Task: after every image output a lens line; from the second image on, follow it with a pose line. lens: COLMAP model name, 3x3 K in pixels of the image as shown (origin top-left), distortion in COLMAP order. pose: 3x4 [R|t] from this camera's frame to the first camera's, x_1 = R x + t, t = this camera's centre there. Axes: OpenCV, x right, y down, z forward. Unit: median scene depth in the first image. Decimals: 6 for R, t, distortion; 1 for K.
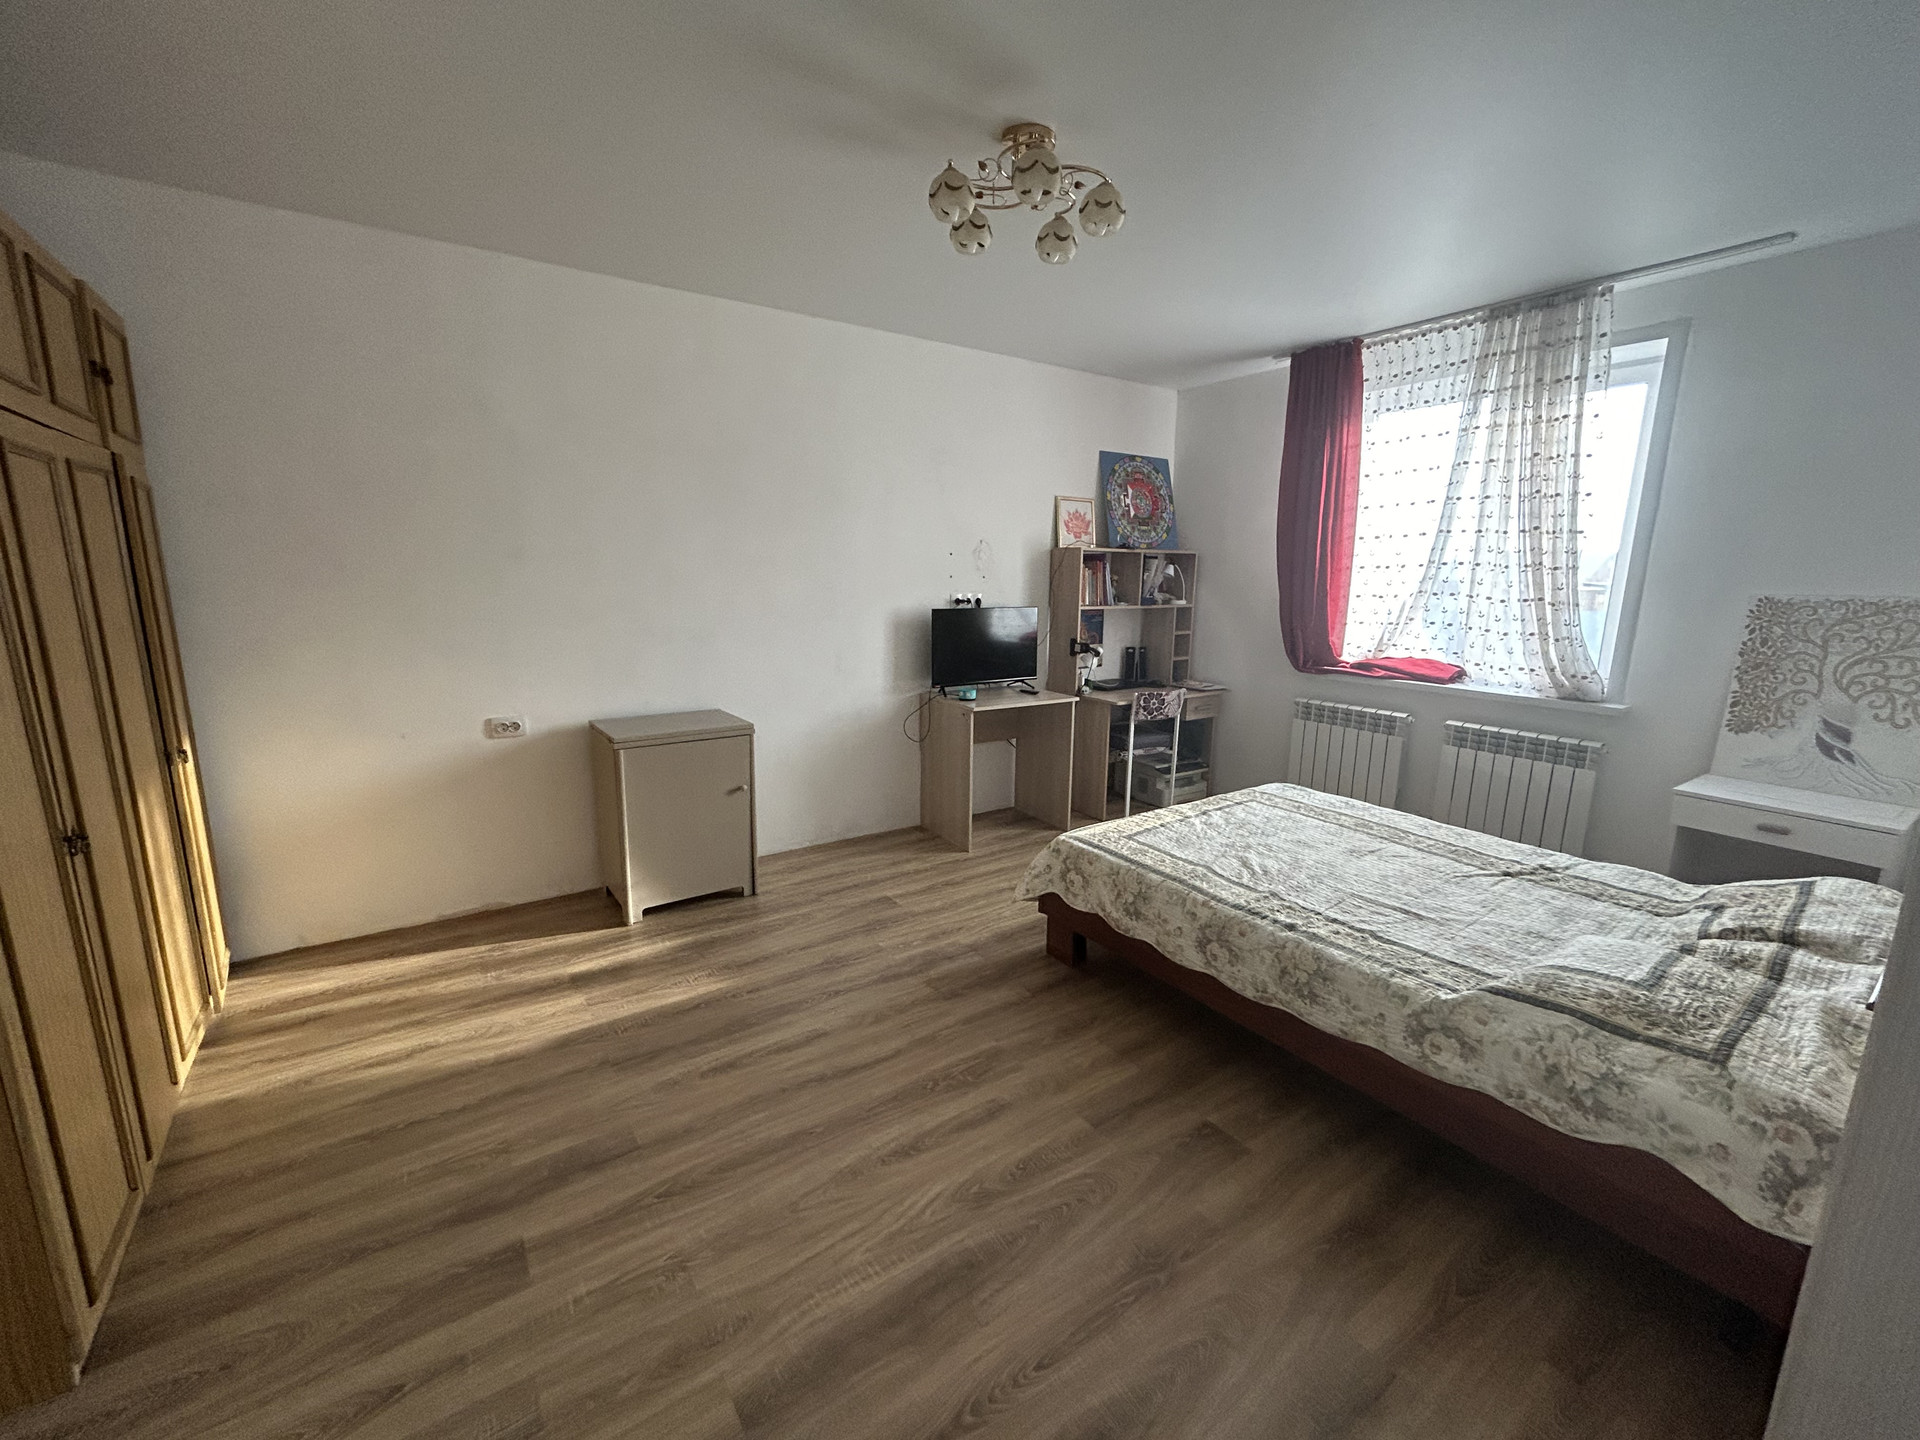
lens RADIAL K [[780.4, 0, 960.0], [0, 780.4, 720.0], [0, 0, 1]] dist [0.000395, 0.000002]
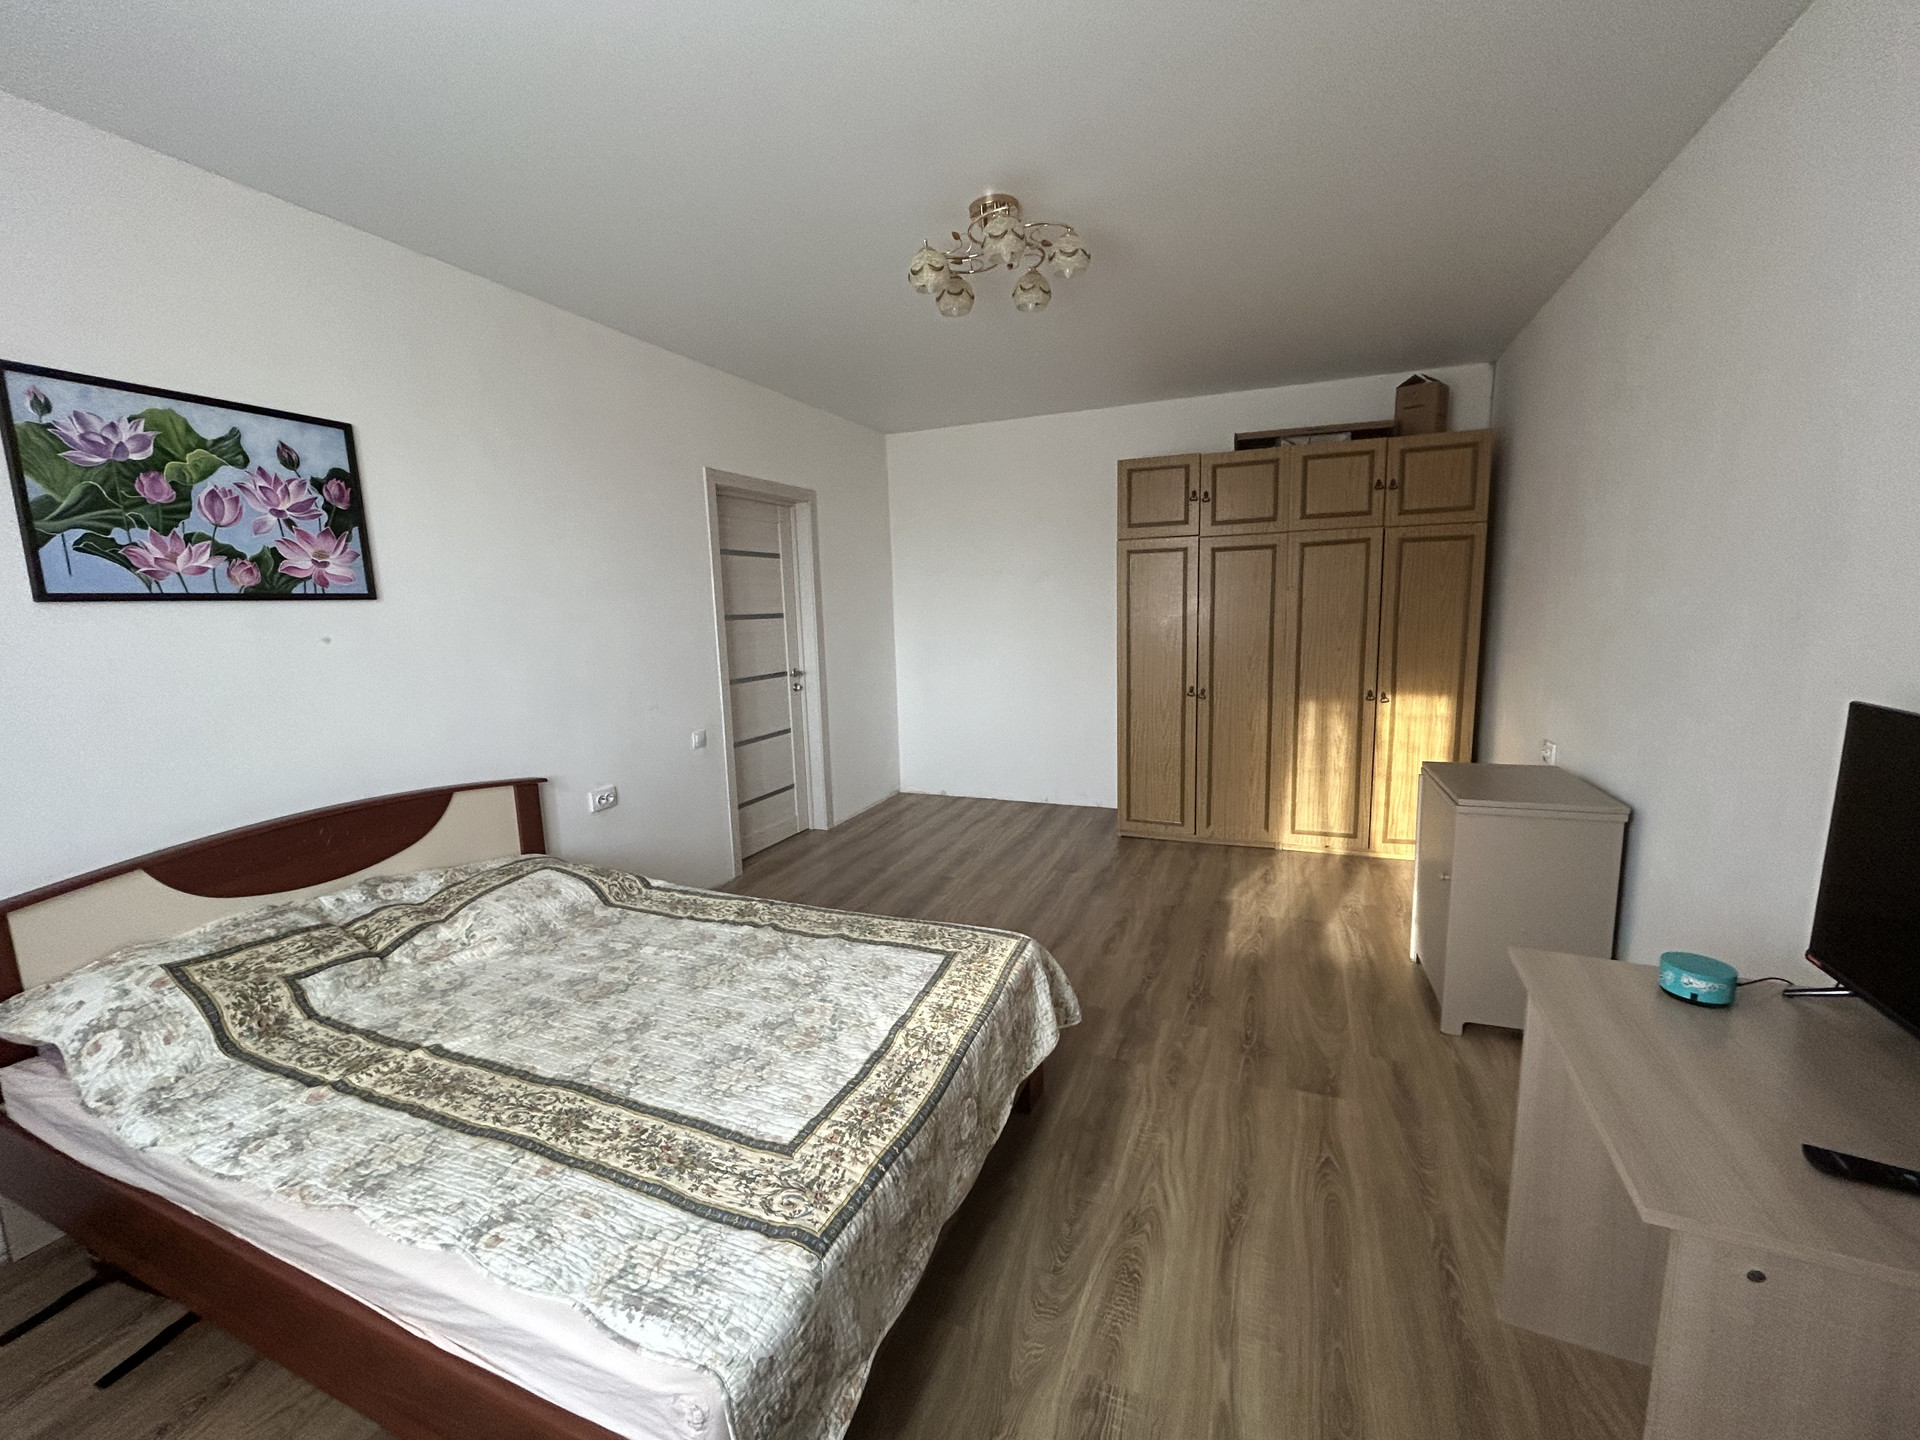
lens RADIAL K [[780.4, 0, 960.0], [0, 780.4, 720.0], [0, 0, 1]] dist [0.000395, 0.000002]
pose [[-0.842884, 0.094020, -0.529818, 0.572539], [-0.084145, 0.949474, 0.302356, -0.282225], [0.531476, 0.299432, -0.792385, 1.508396]]
